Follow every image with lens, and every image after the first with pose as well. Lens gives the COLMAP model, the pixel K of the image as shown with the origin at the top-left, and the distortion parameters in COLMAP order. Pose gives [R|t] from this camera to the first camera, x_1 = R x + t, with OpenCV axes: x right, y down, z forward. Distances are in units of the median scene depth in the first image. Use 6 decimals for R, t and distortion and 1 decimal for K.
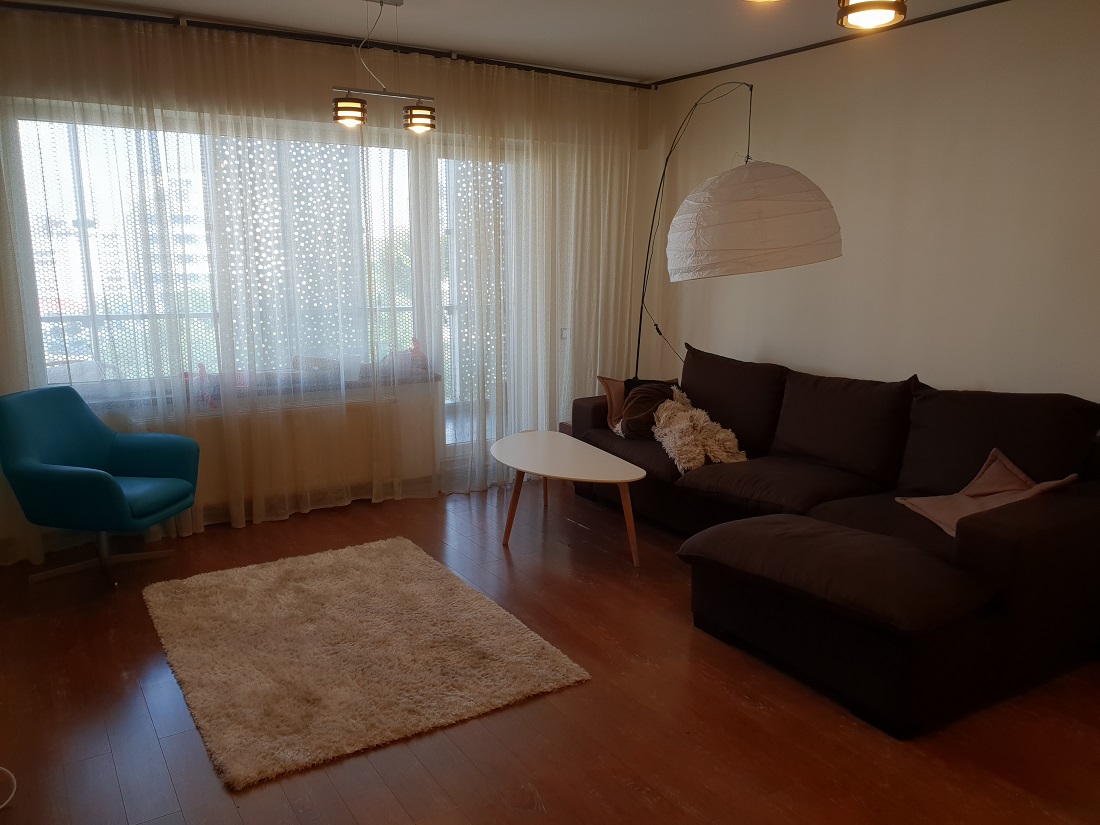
lens RADIAL K [[855.8, 0, 560.1], [0, 855.8, 415.4], [0, 0, 1]] dist [0.012219, -0.021219]
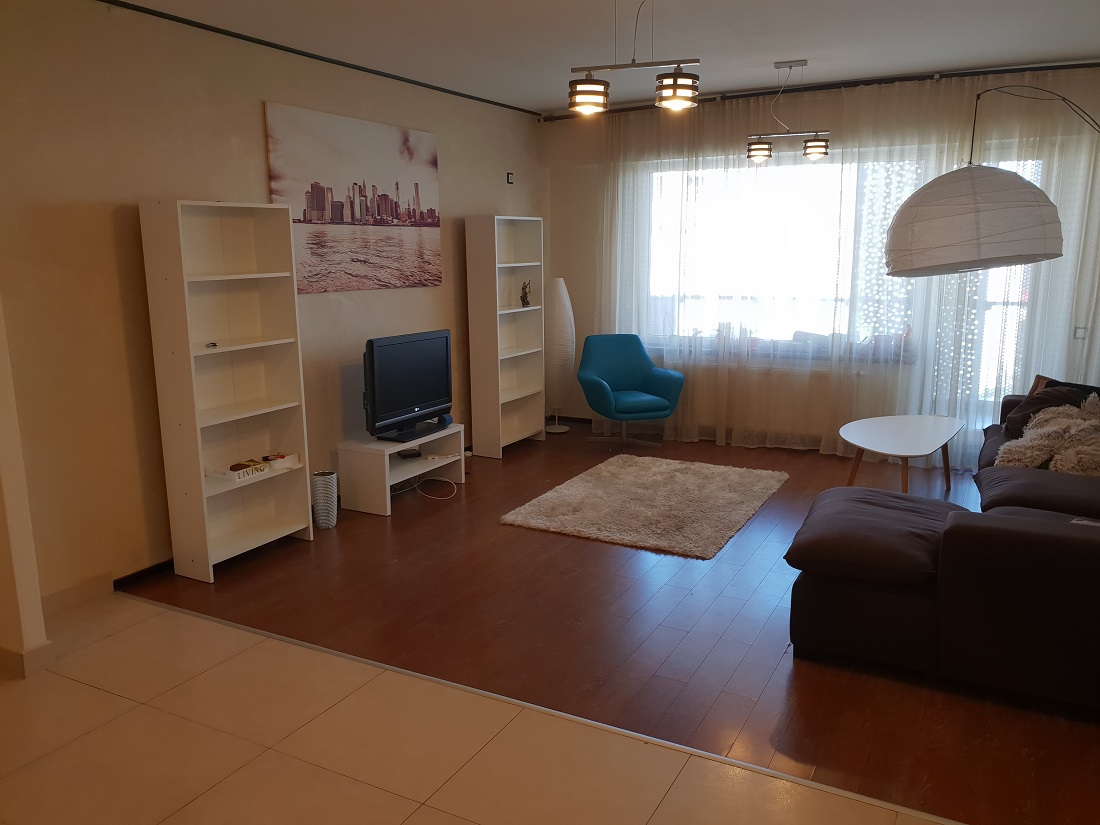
lens RADIAL K [[855.8, 0, 544.9], [0, 855.8, 415.7], [0, 0, 1]] dist [0.012219, -0.021219]
pose [[0.485774, 0.160548, -0.859214, 0.748675], [-0.155892, 0.983140, 0.095567, -0.009479], [0.860071, 0.087521, 0.502612, 0.033856]]
